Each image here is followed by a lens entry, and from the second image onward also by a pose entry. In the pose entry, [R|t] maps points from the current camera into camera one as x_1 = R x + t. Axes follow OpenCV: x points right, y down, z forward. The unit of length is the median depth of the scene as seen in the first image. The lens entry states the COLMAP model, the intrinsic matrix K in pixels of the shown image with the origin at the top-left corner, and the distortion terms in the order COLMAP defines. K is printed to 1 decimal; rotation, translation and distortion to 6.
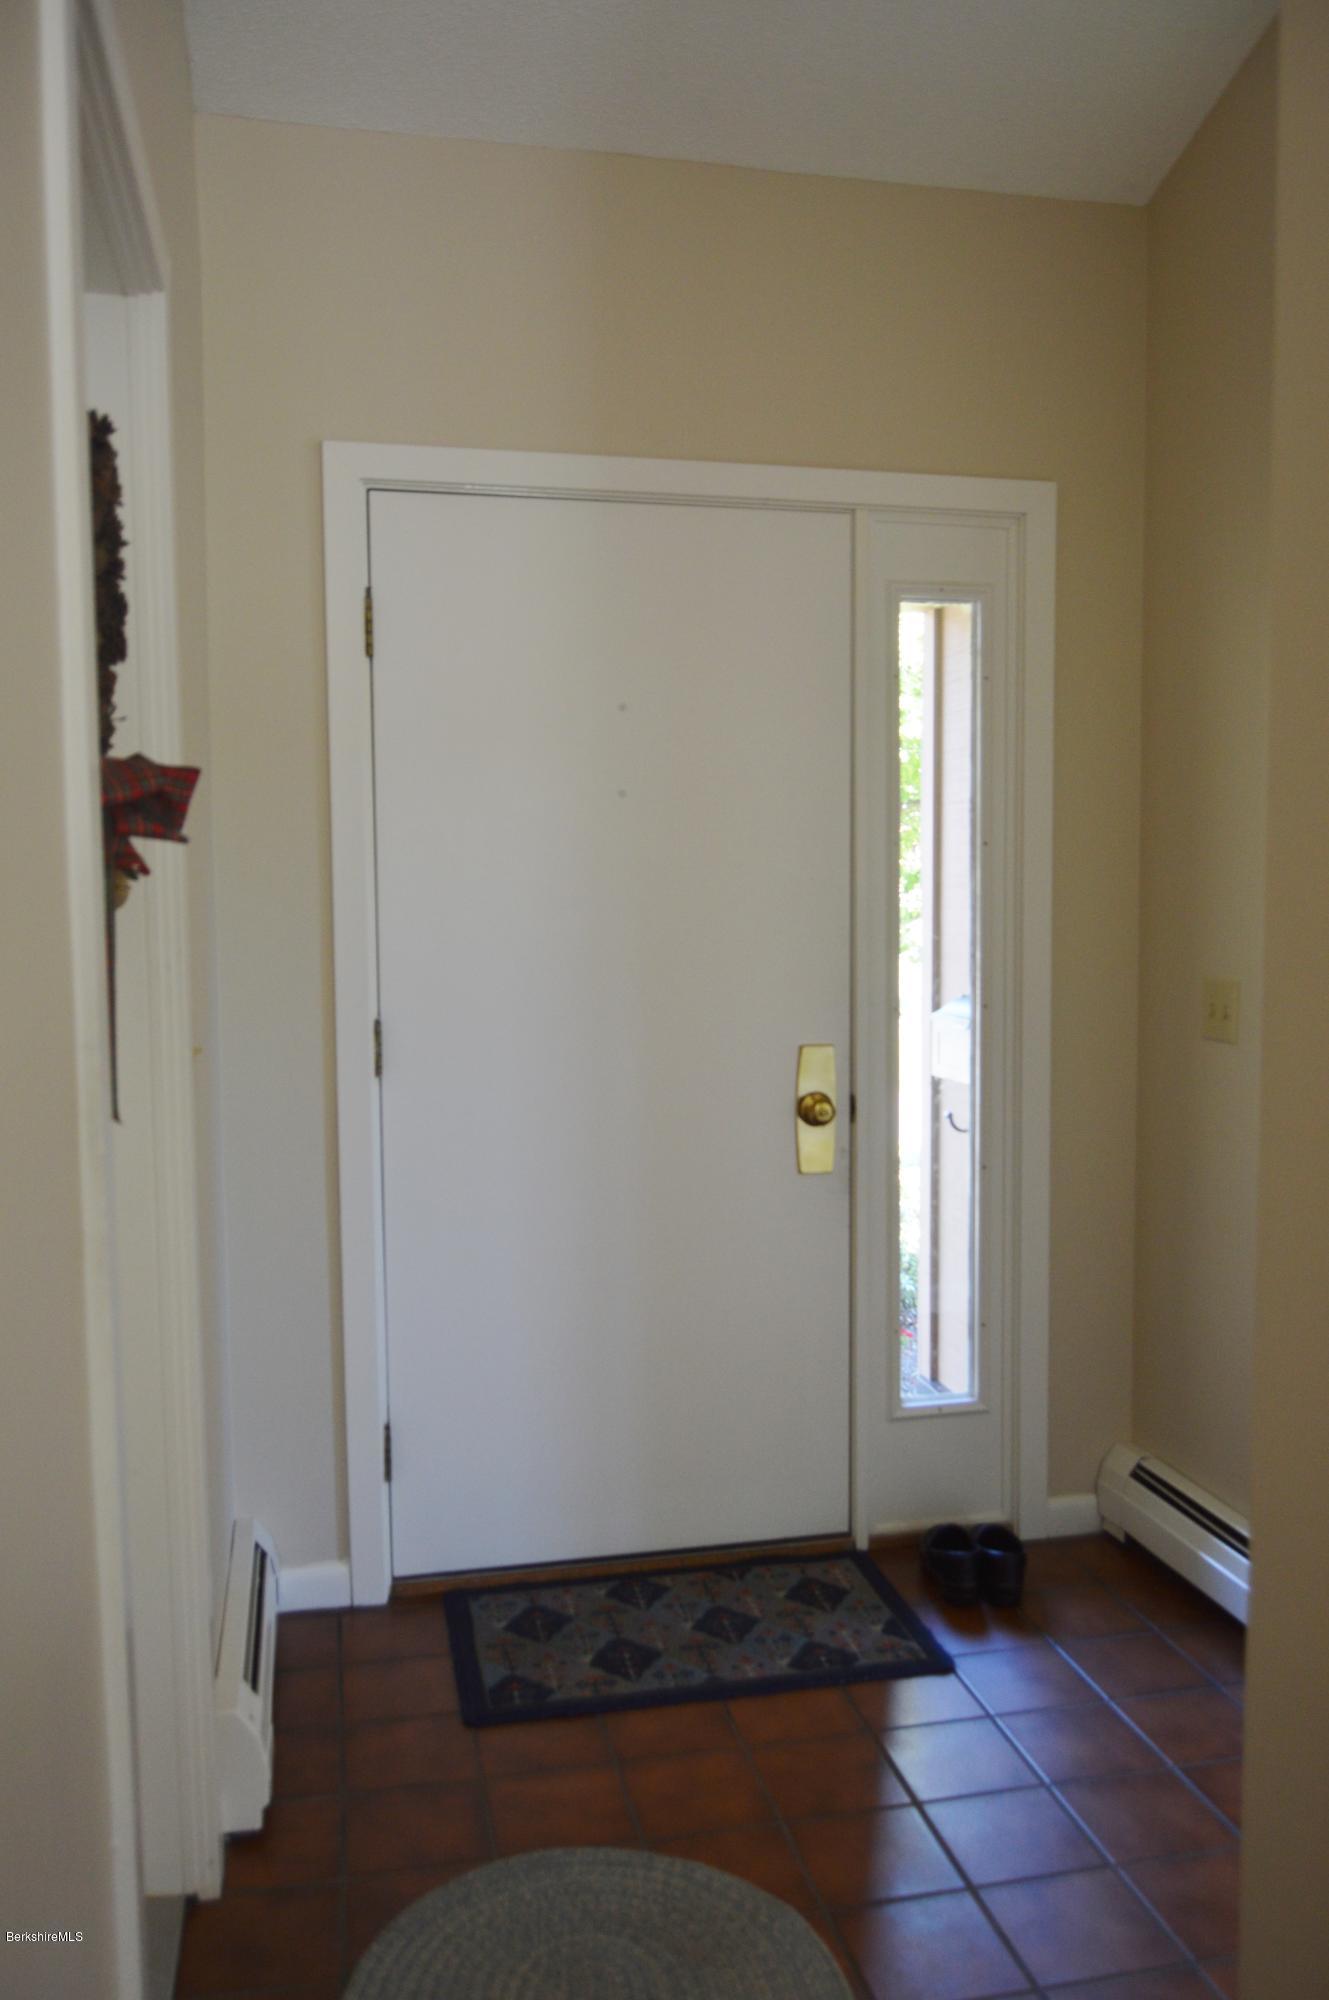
lens RADIAL K [[1575.7, 0, 659.8], [0, 1575.7, 1012.4], [0, 0, 1]] dist [0.003448, 0.017762]
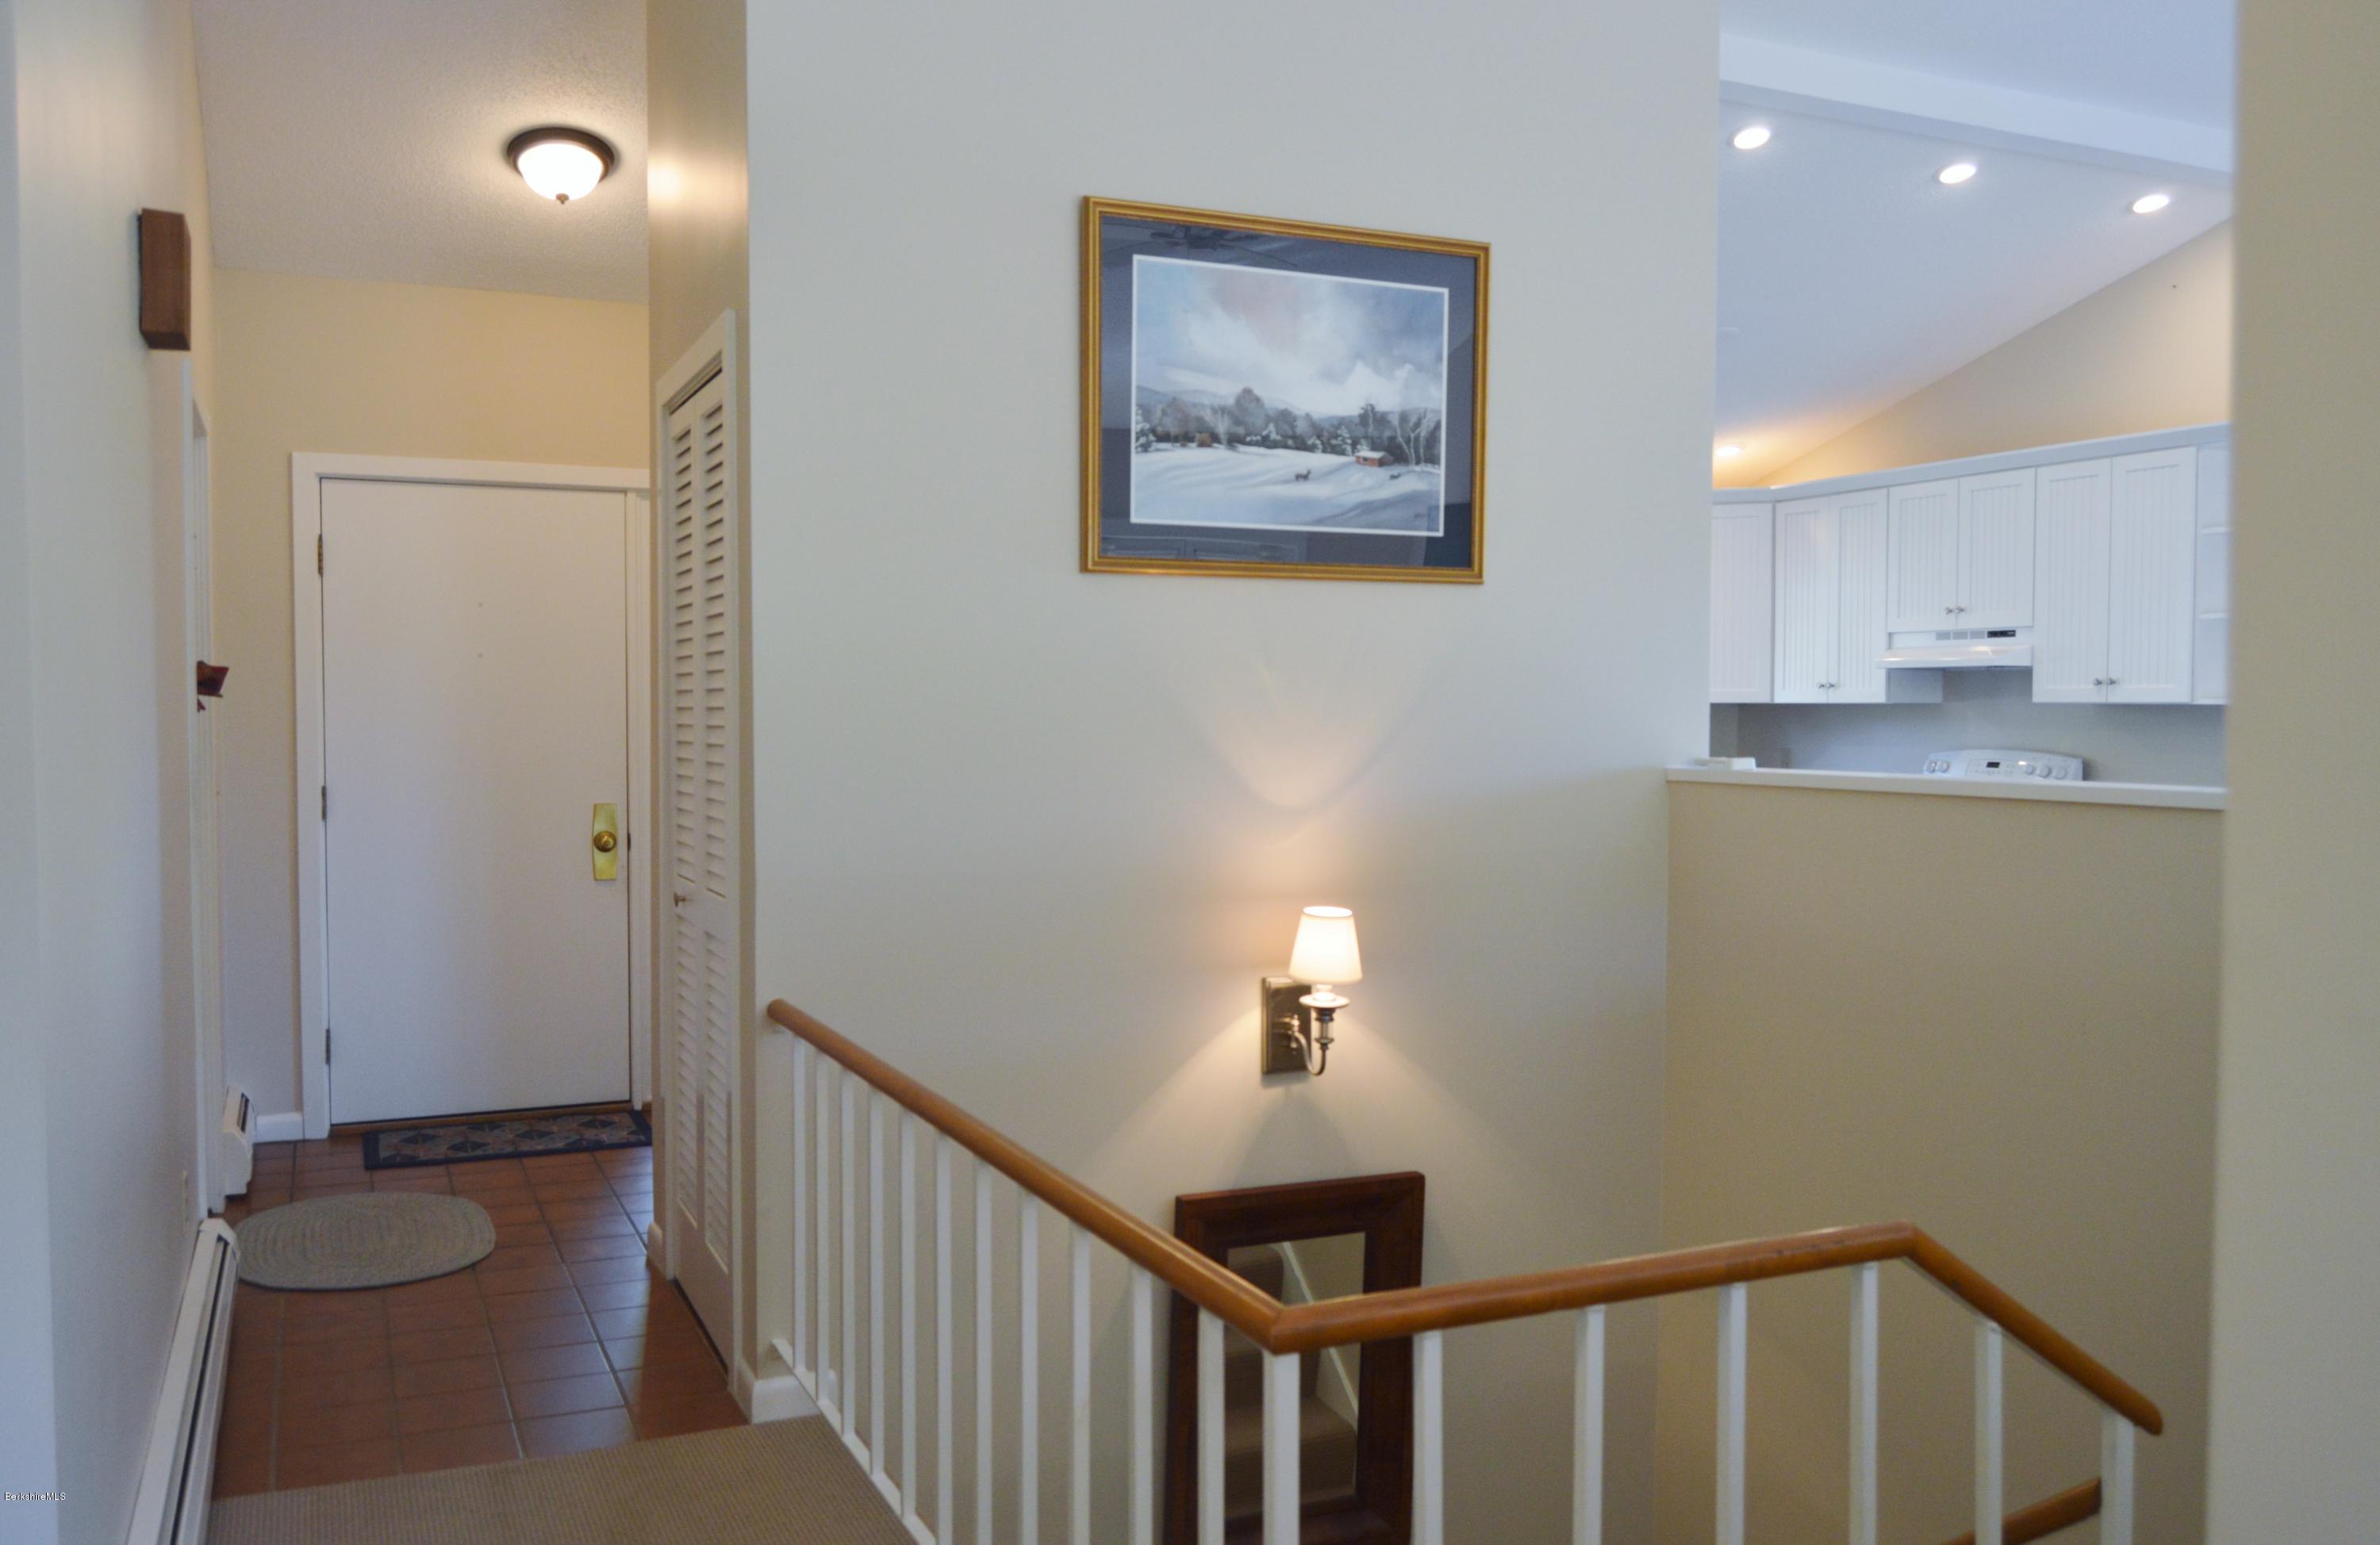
lens RADIAL K [[1921.9, 0, 1190.0], [0, 1921.9, 772.5], [0, 0, 1]] dist [0.006633, 0.001208]
pose [[0.977701, 0.003392, 0.209974, 0.295609], [0.004468, 0.999307, -0.036946, 0.070087], [-0.209954, 0.037061, 0.977009, -1.212764]]
